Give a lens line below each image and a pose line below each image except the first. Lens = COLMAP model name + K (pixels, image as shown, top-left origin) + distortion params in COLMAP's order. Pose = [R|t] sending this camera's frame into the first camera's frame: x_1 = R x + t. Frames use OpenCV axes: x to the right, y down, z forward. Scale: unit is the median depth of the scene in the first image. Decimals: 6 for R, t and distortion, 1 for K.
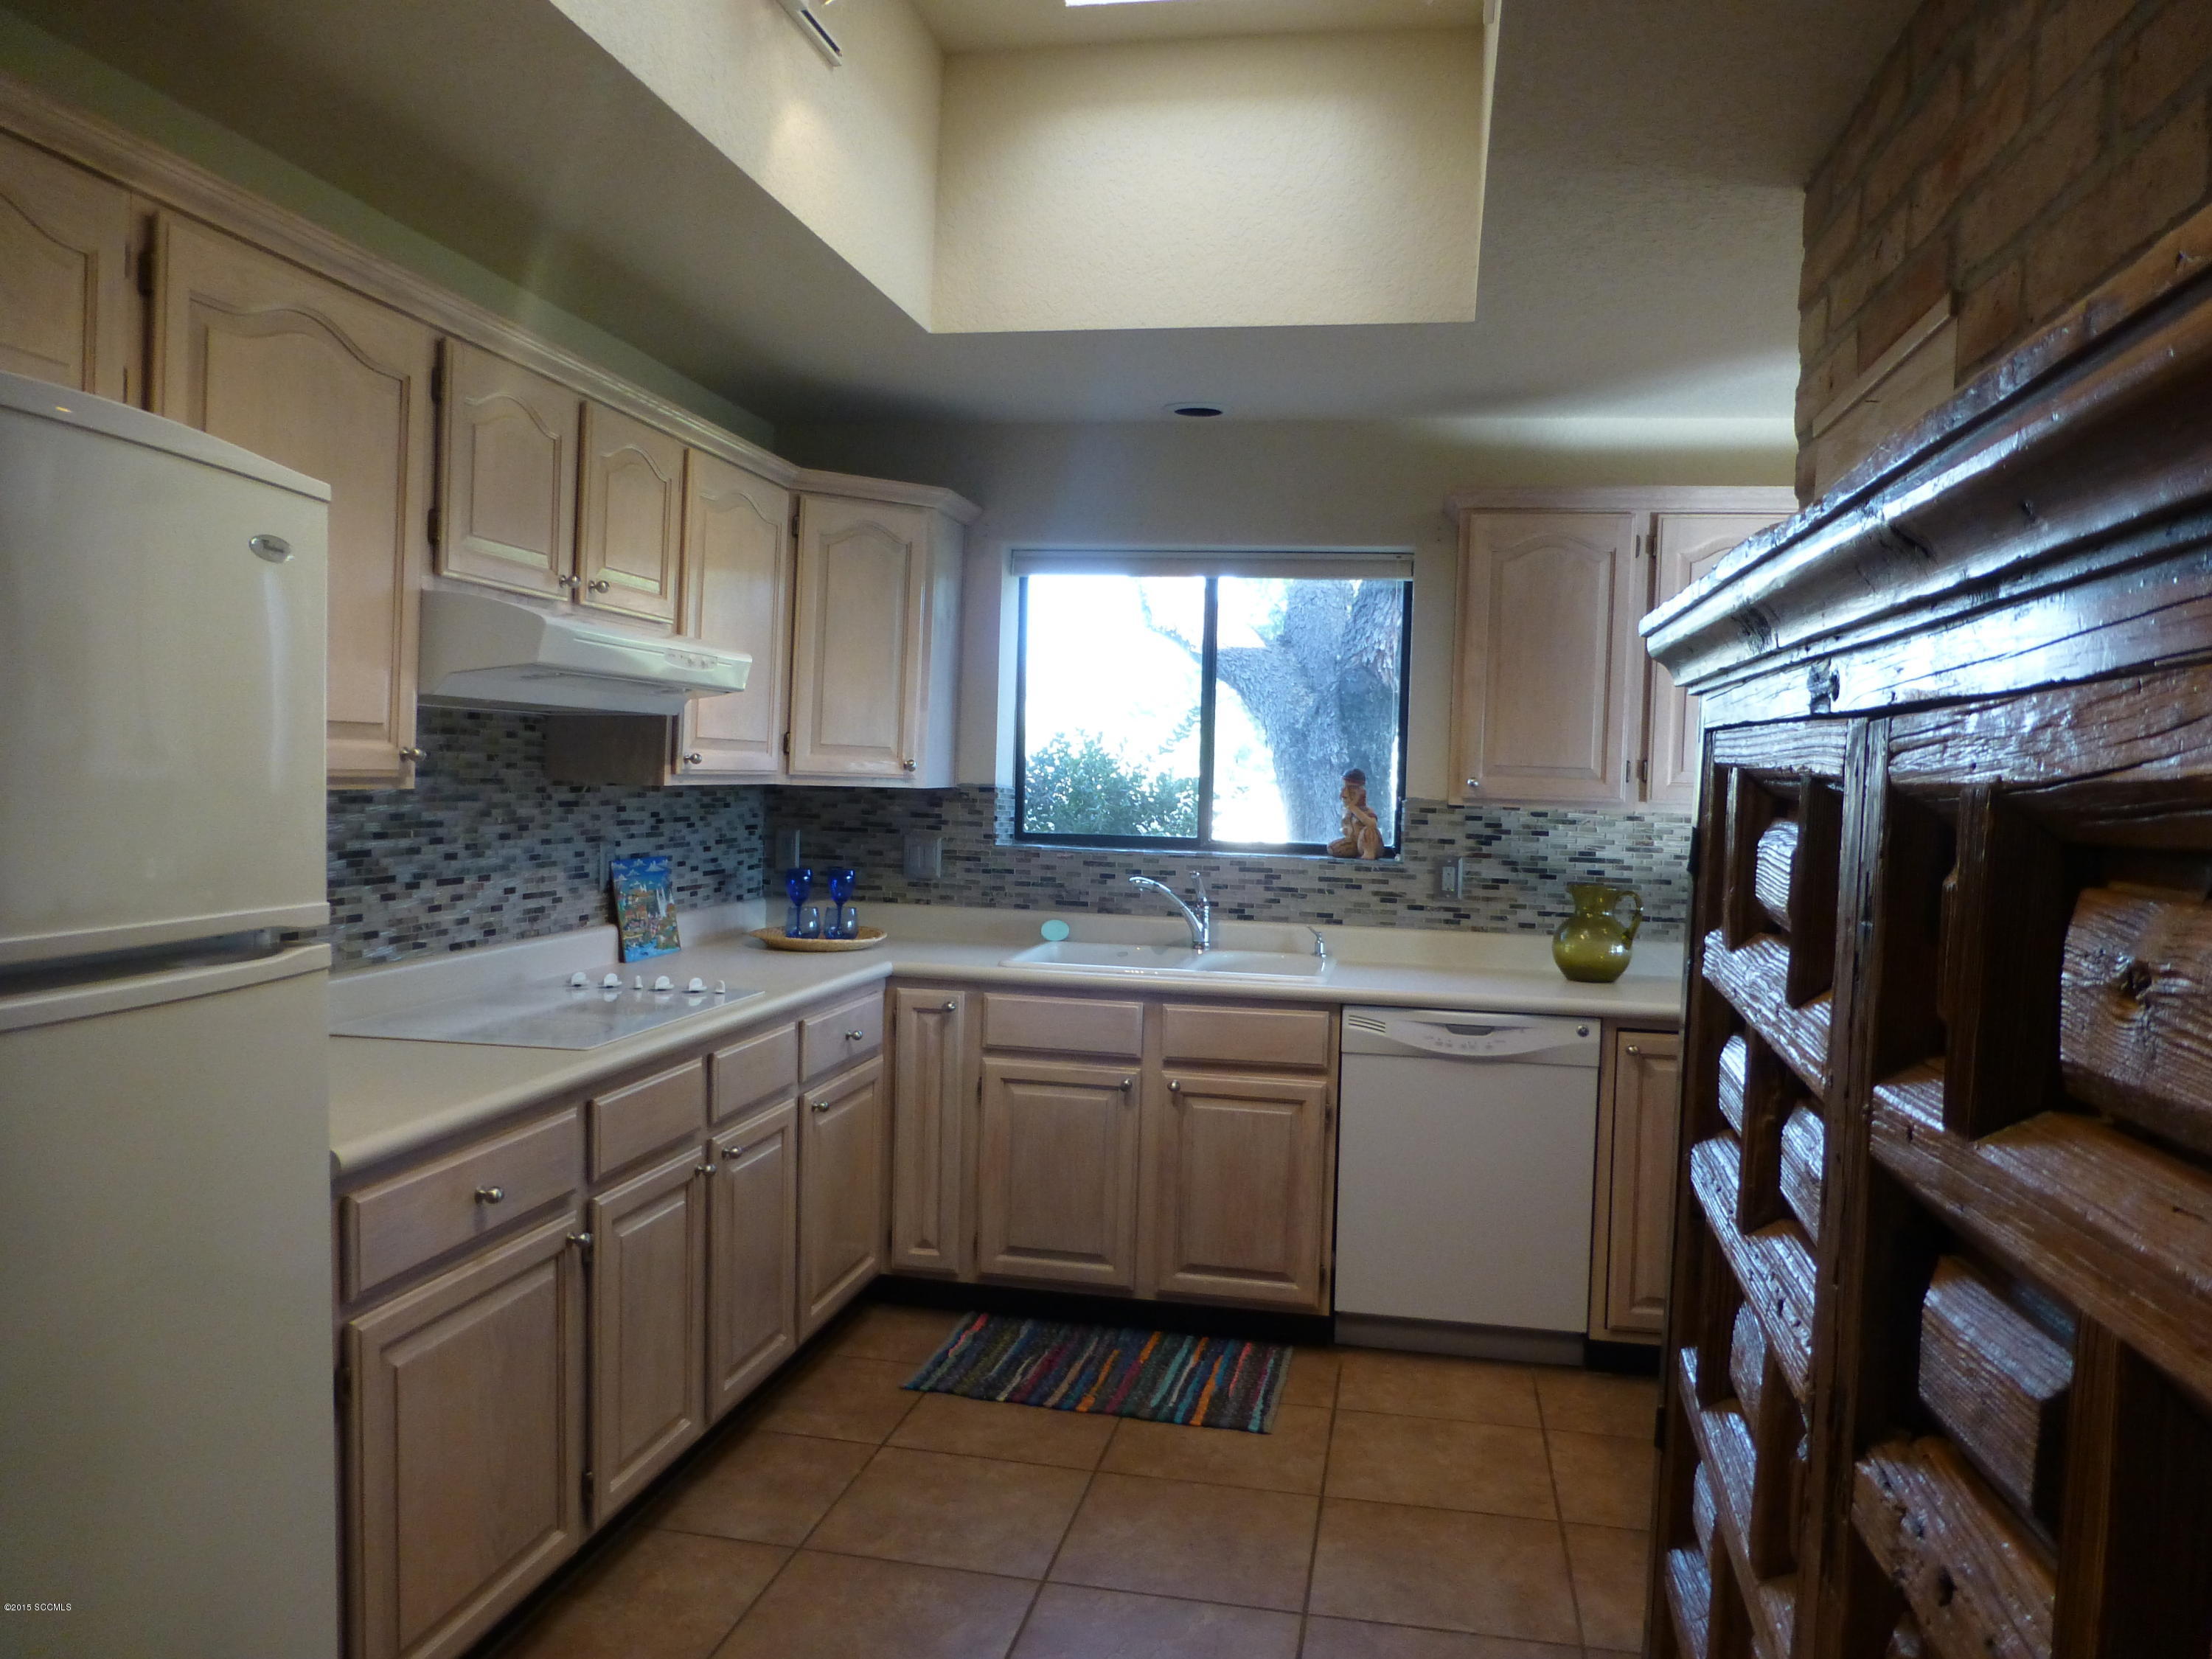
lens RADIAL K [[1615.4, 0, 1093.7], [0, 1615.4, 820.3], [0, 0, 1]] dist [-0.018234, 0.004796]
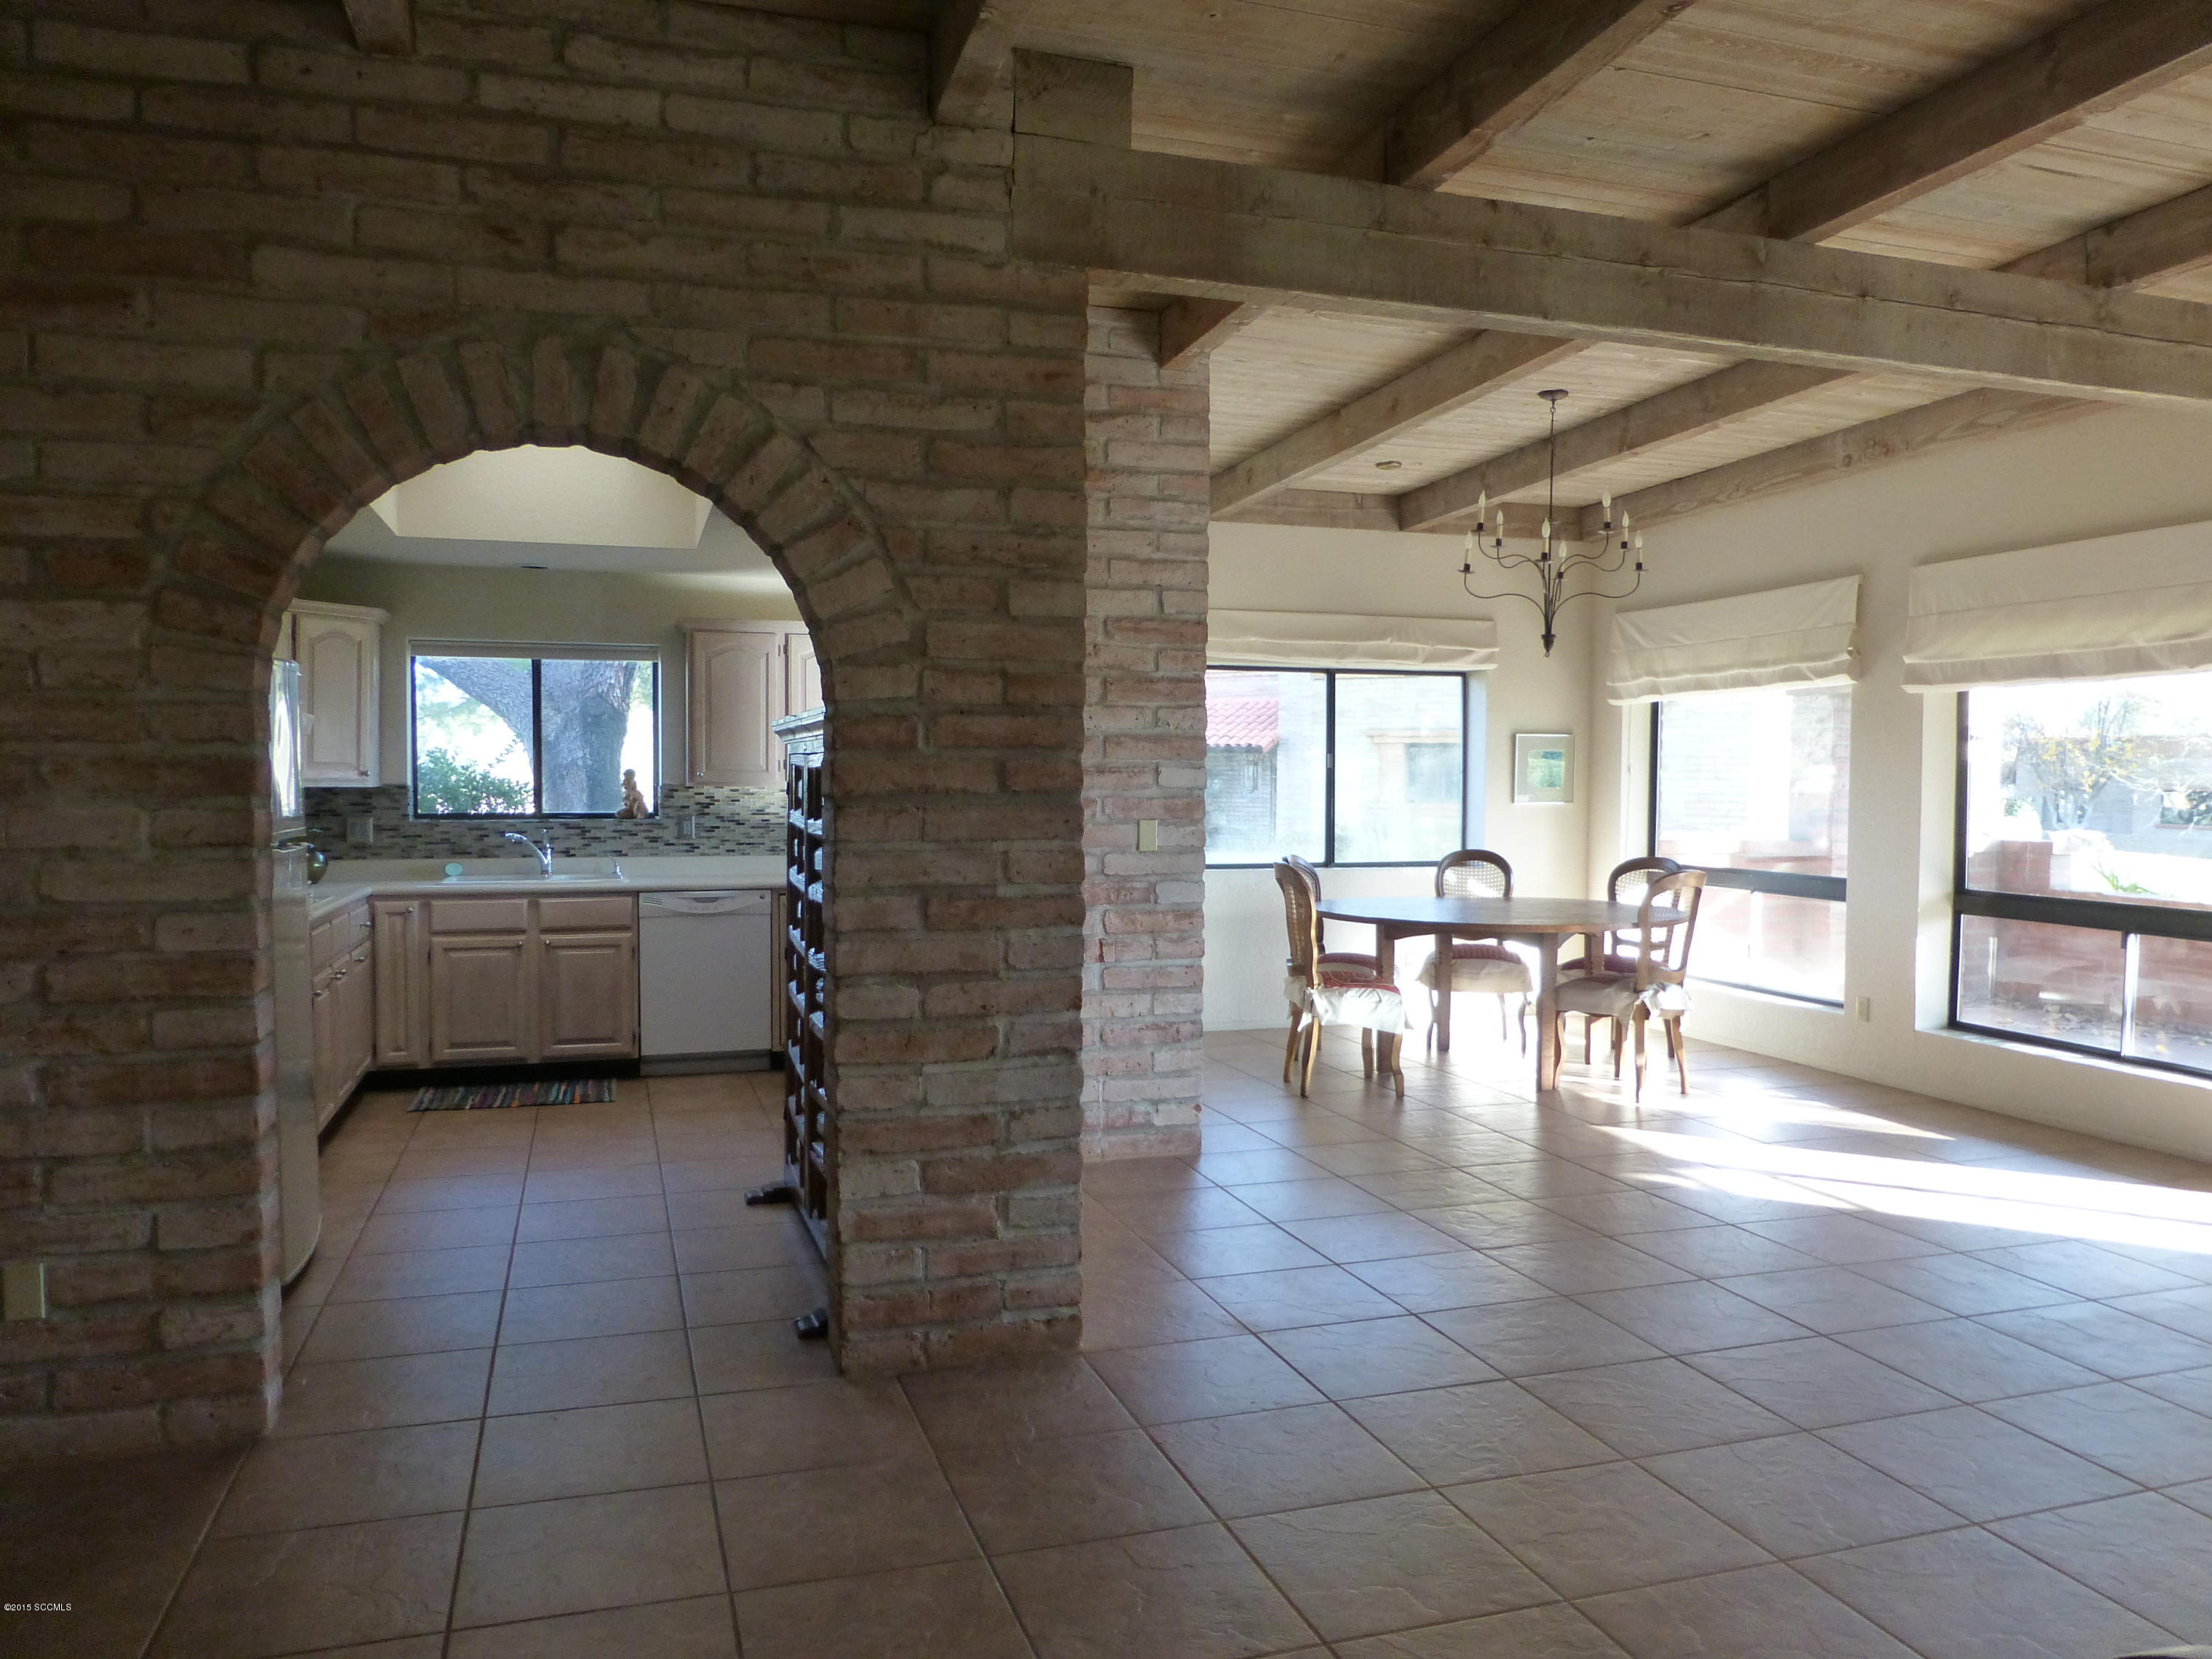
lens RADIAL K [[1615.4, 0, 1105.4], [0, 1615.4, 812.0], [0, 0, 1]] dist [-0.018234, 0.004796]
pose [[0.873242, -0.040073, 0.485637, -0.276970], [0.041165, 0.999117, 0.008423, 0.025268], [-0.485545, 0.012636, 0.874120, -0.905492]]
